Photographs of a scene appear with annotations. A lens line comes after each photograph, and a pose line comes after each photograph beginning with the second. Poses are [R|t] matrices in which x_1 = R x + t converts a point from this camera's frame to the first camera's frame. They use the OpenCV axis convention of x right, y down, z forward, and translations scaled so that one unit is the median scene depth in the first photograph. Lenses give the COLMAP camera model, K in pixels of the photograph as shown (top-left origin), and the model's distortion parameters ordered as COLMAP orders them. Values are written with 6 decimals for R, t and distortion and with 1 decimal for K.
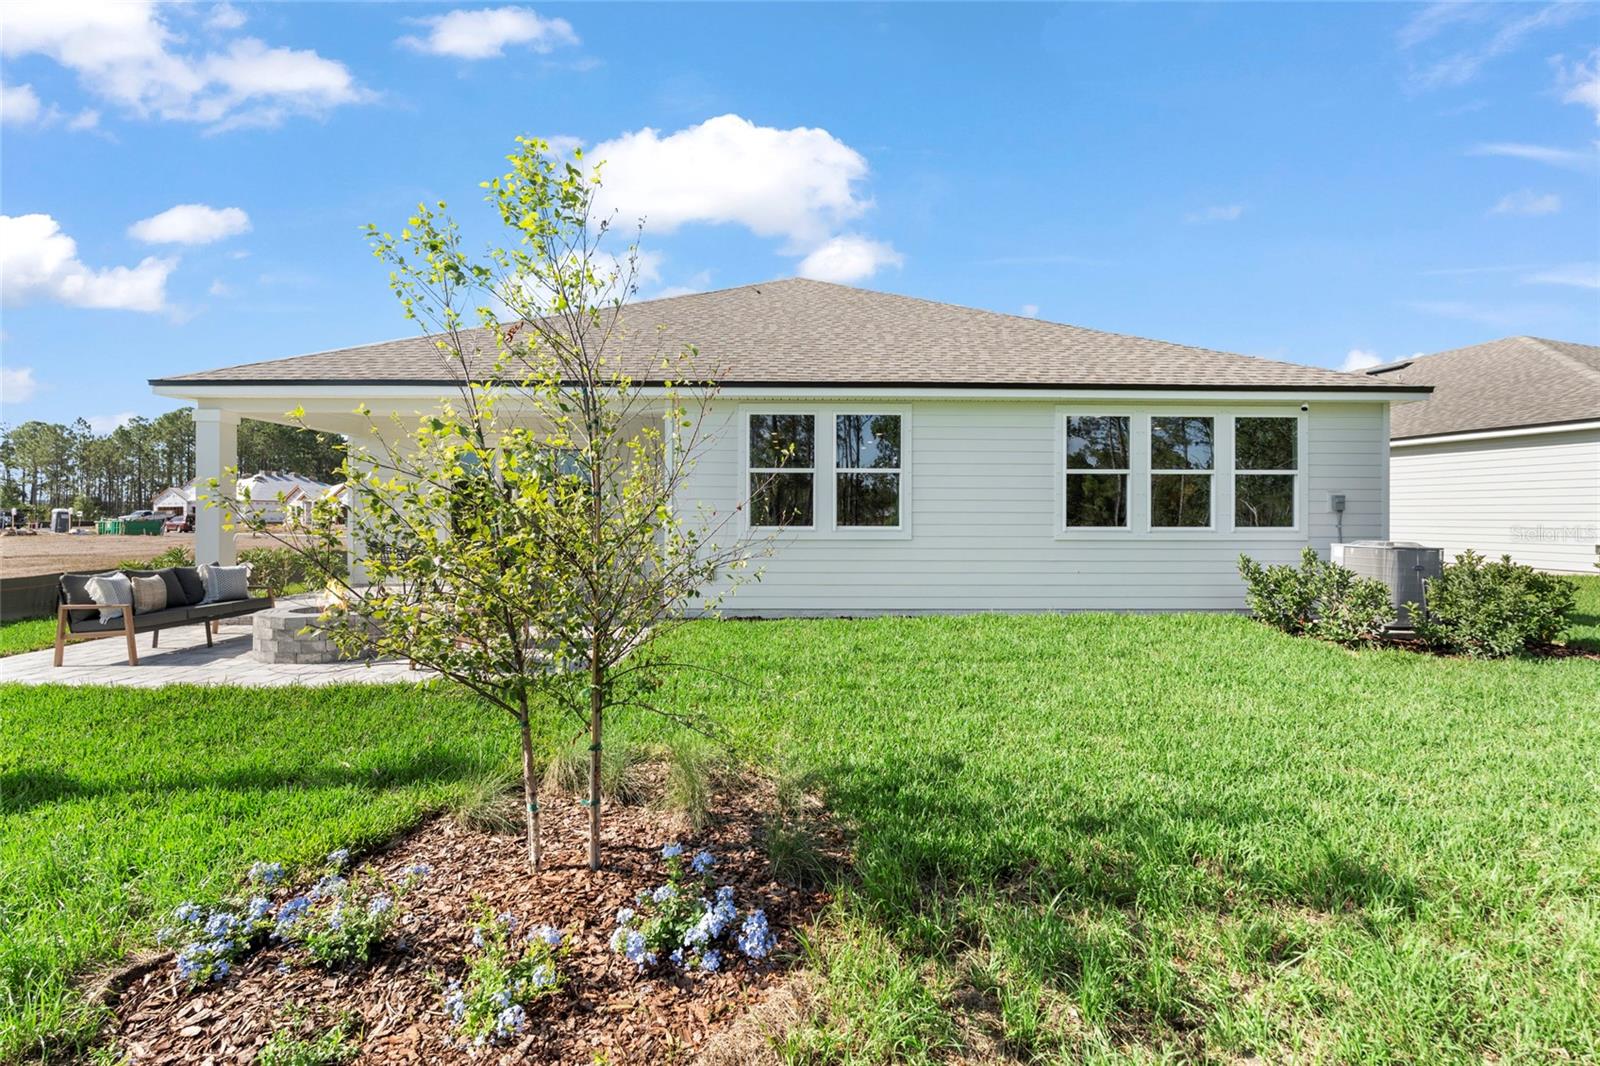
lens RADIAL K [[727.1, 0, 805.9], [0, 727.1, 534.6], [0, 0, 1]] dist [0.001194, -0.000666]
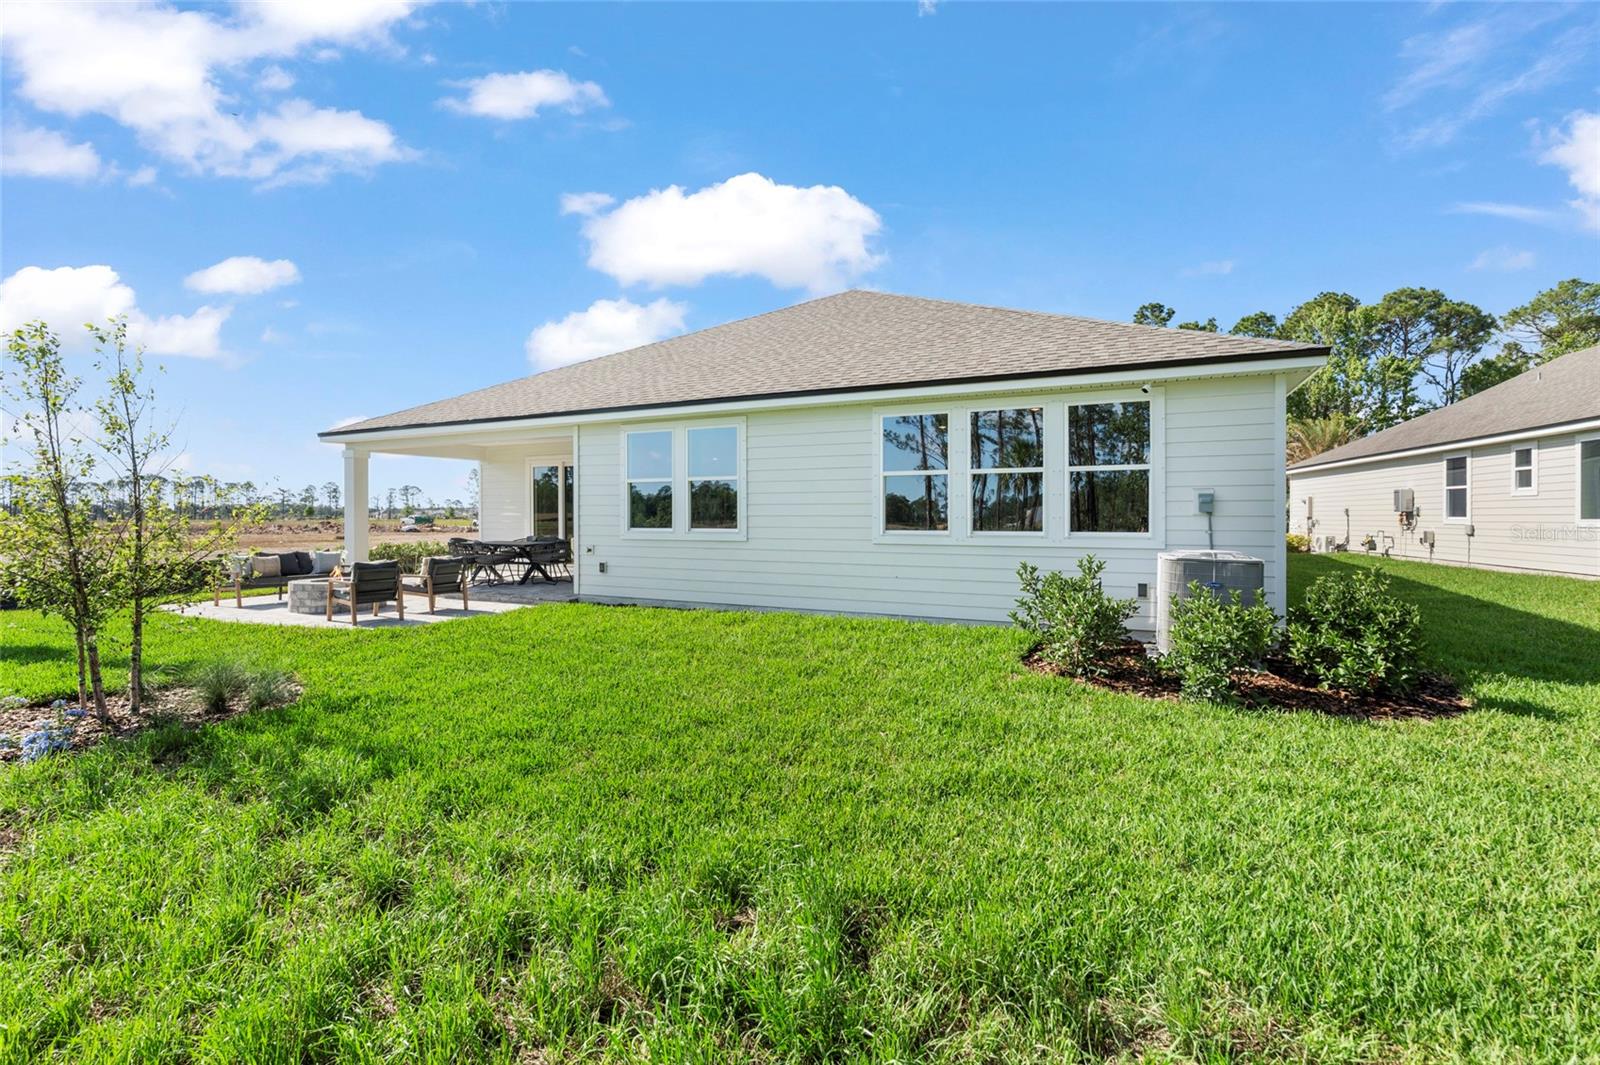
lens RADIAL K [[727.1, 0, 790.1], [0, 727.1, 530.8], [0, 0, 1]] dist [0.001194, -0.000666]
pose [[0.887134, 0.006708, -0.461462, 0.698115], [-0.010167, 0.999936, -0.005011, -0.003419], [0.461399, 0.009137, 0.887146, 0.066201]]
